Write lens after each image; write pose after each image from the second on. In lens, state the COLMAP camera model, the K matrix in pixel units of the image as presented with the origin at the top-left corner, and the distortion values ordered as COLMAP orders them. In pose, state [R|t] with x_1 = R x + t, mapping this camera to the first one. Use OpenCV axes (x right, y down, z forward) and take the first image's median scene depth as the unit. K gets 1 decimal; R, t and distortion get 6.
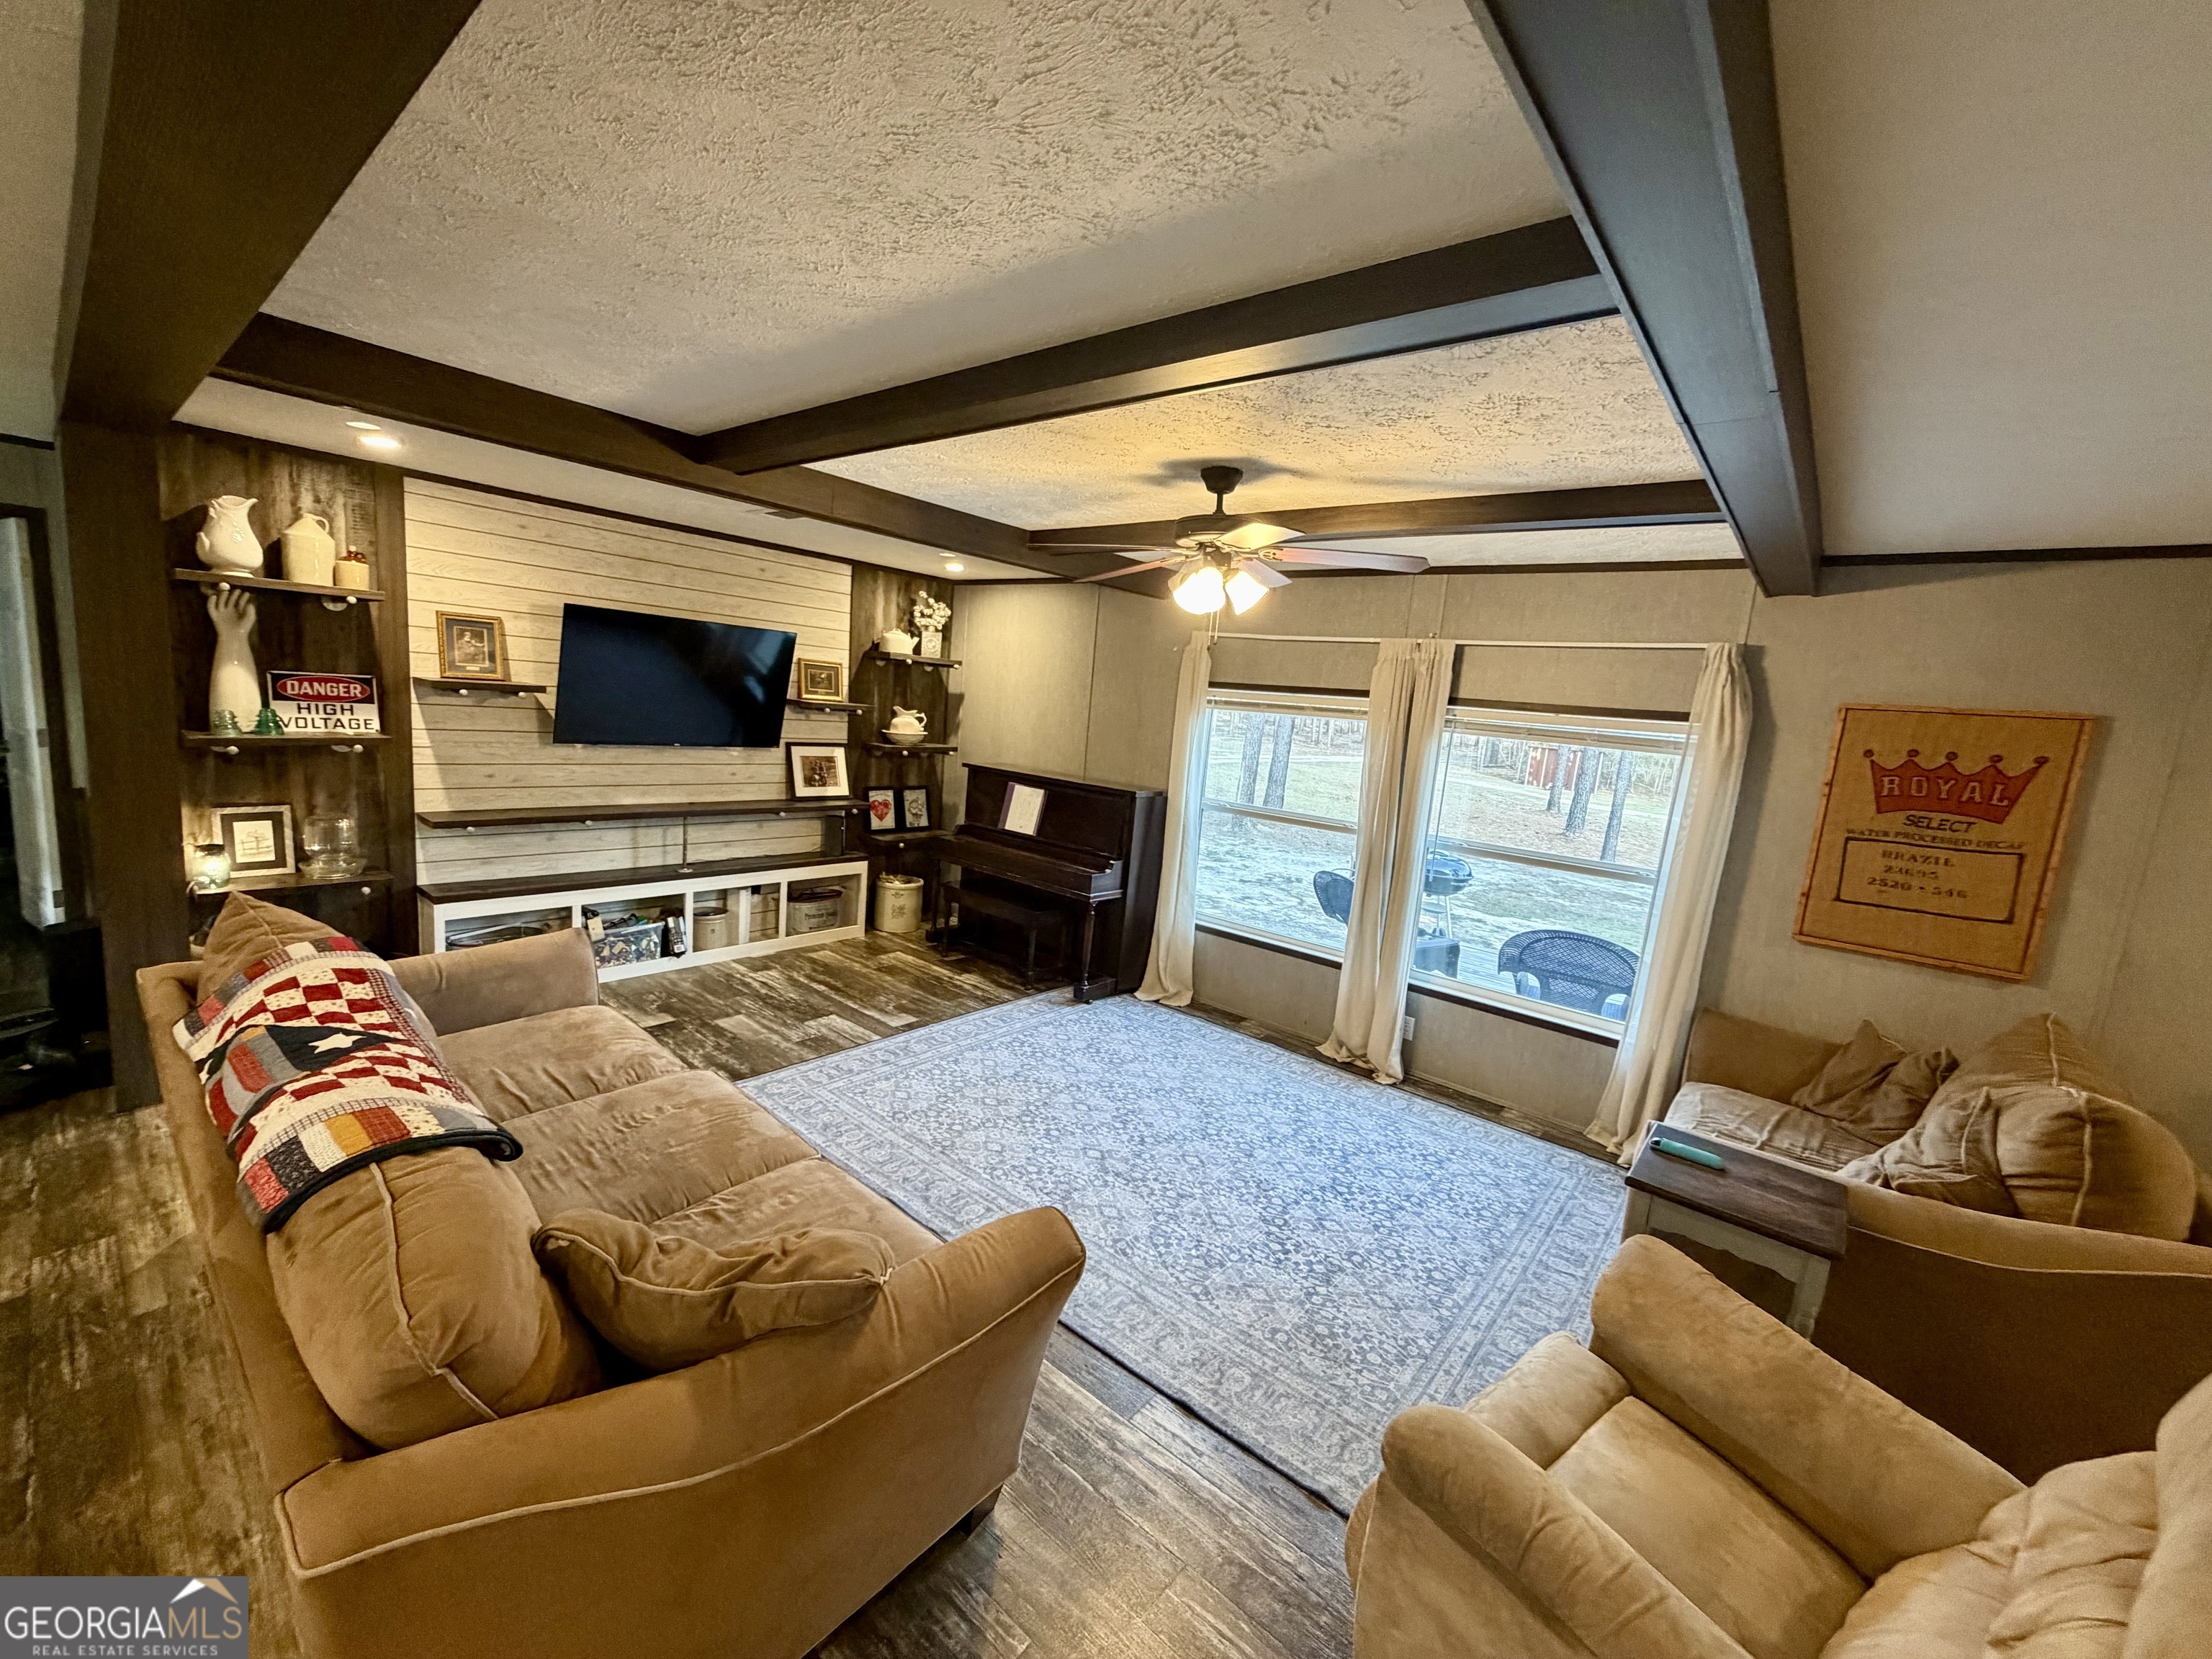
lens RADIAL K [[883.3, 0, 1097.6], [0, 883.3, 826.0], [0, 0, 1]] dist [0.000622, 0.000041]
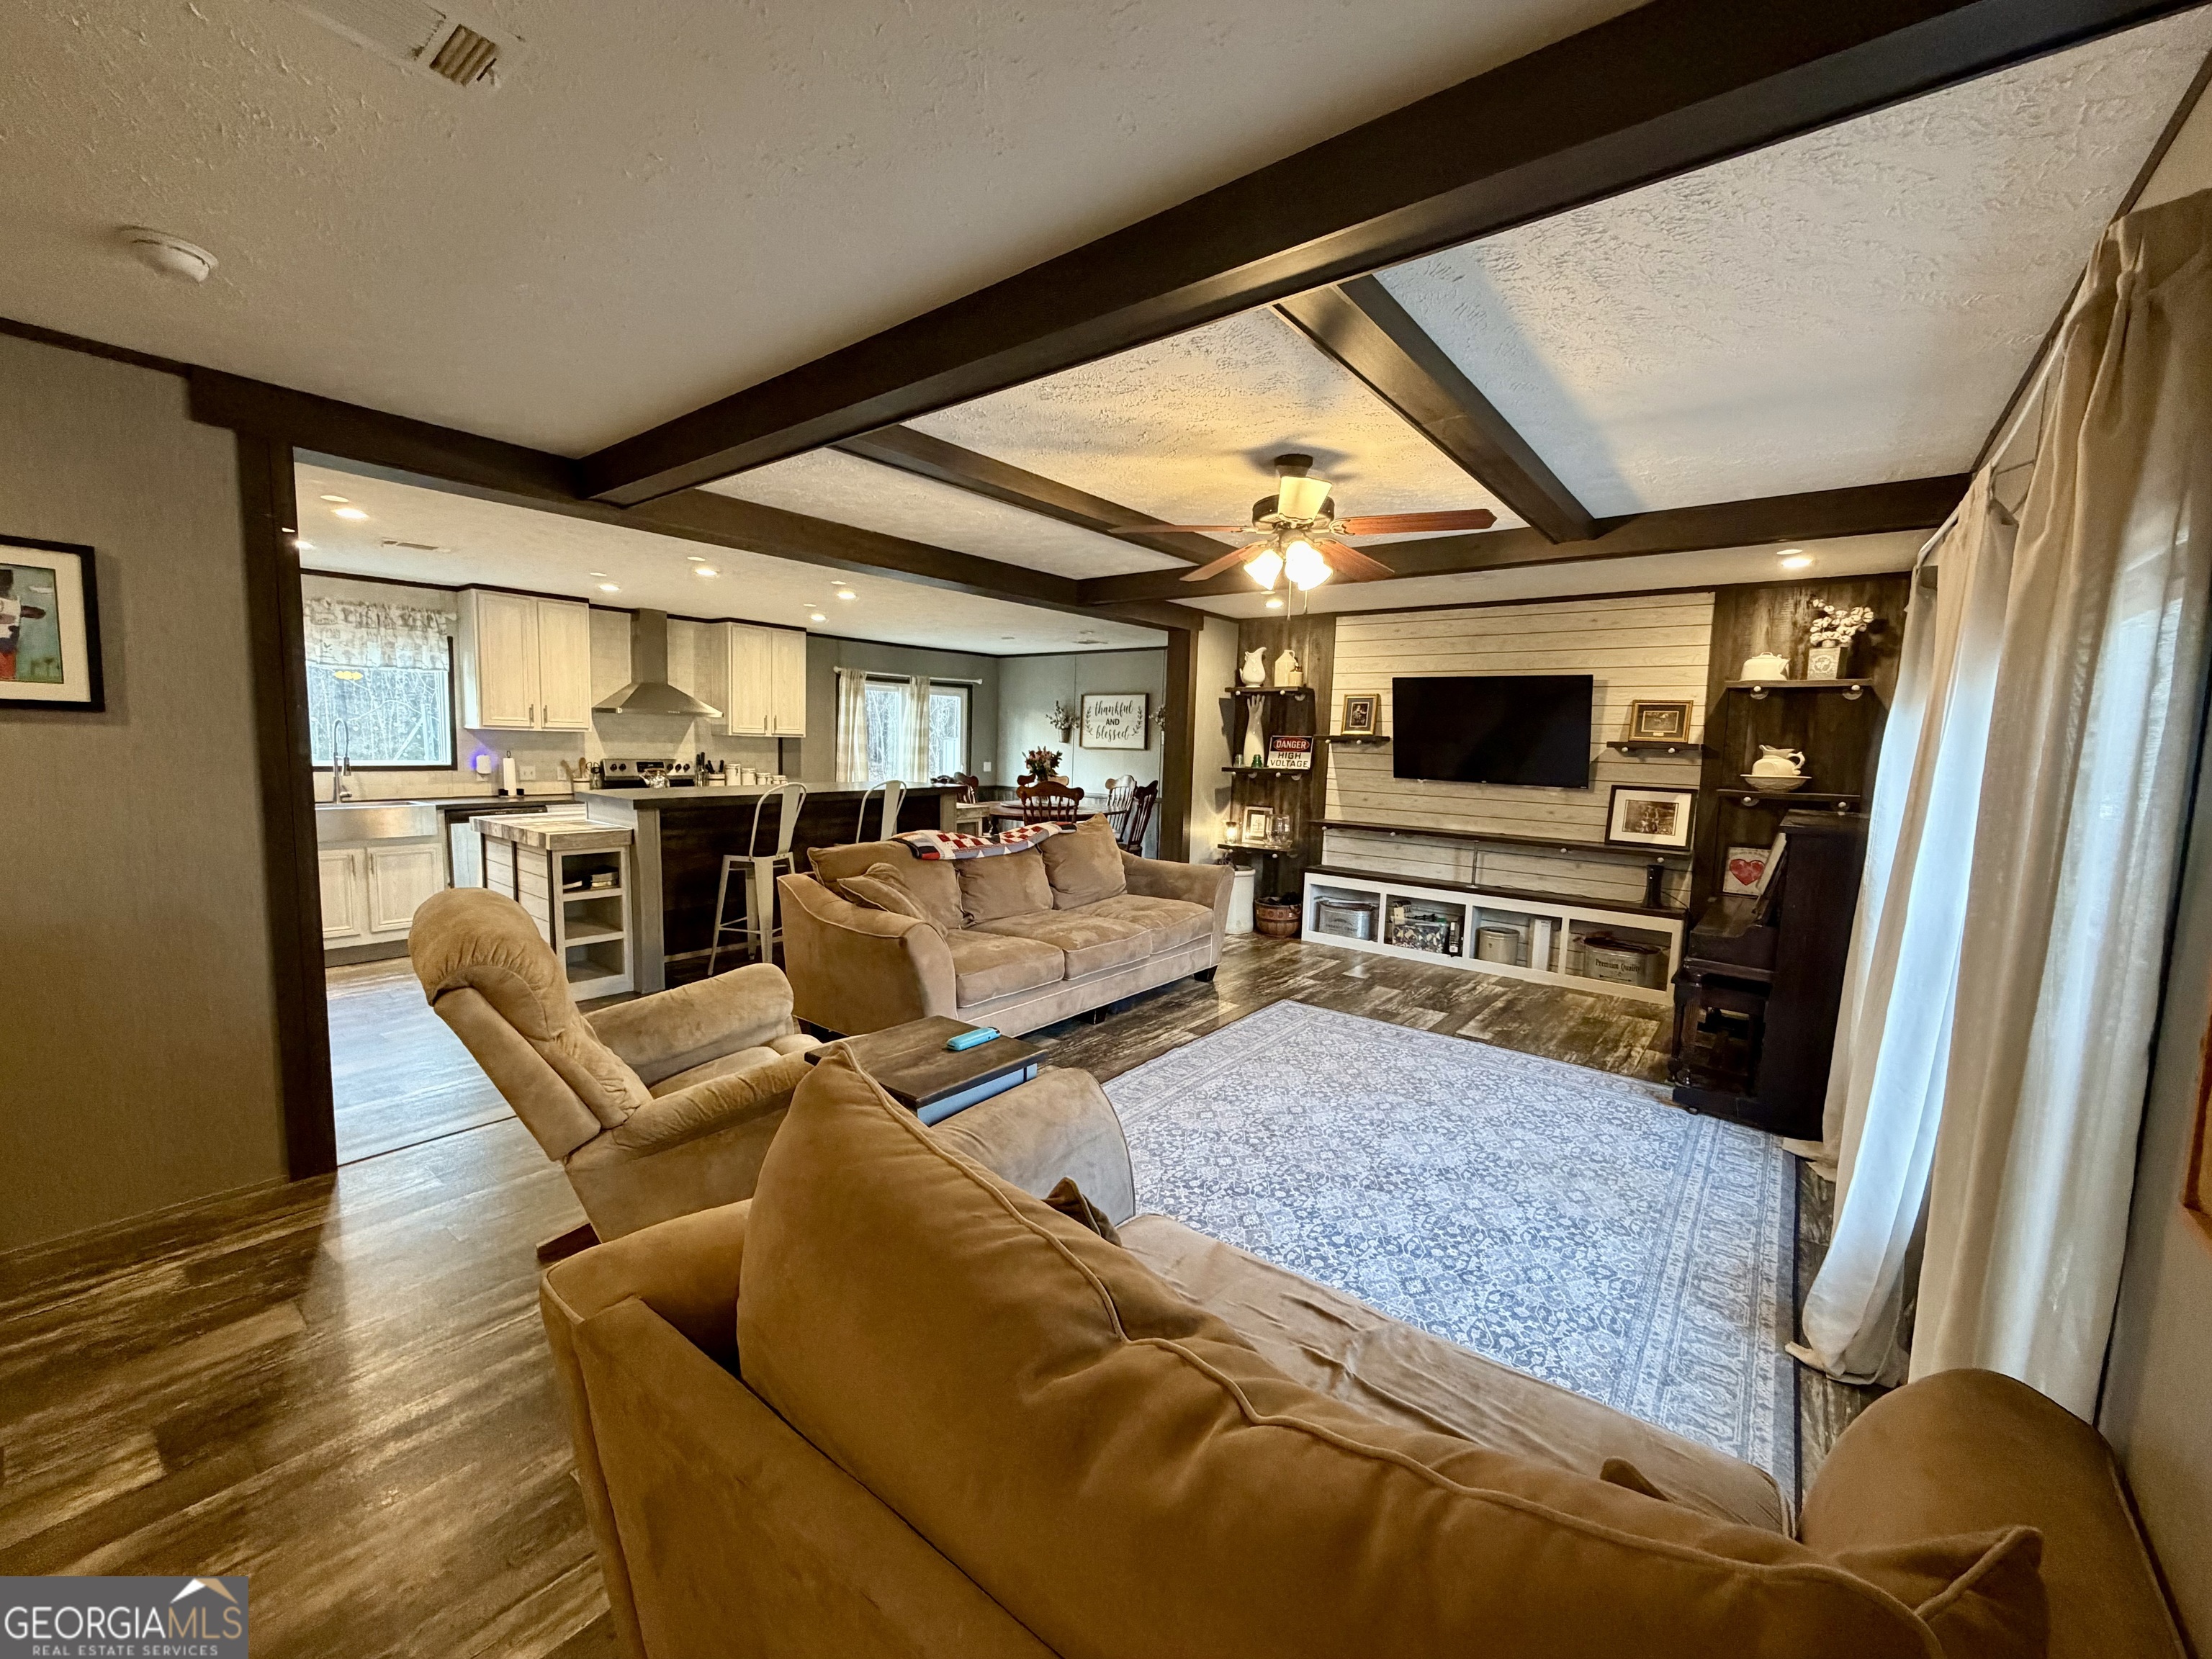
lens RADIAL K [[883.3, 0, 1097.6], [0, 883.3, 826.0], [0, 0, 1]] dist [0.000622, 0.000041]
pose [[0.029418, 0.013469, -0.999476, 0.726161], [-0.172032, 0.985057, 0.008211, 0.048519], [0.984652, 0.171701, 0.031296, 0.471670]]
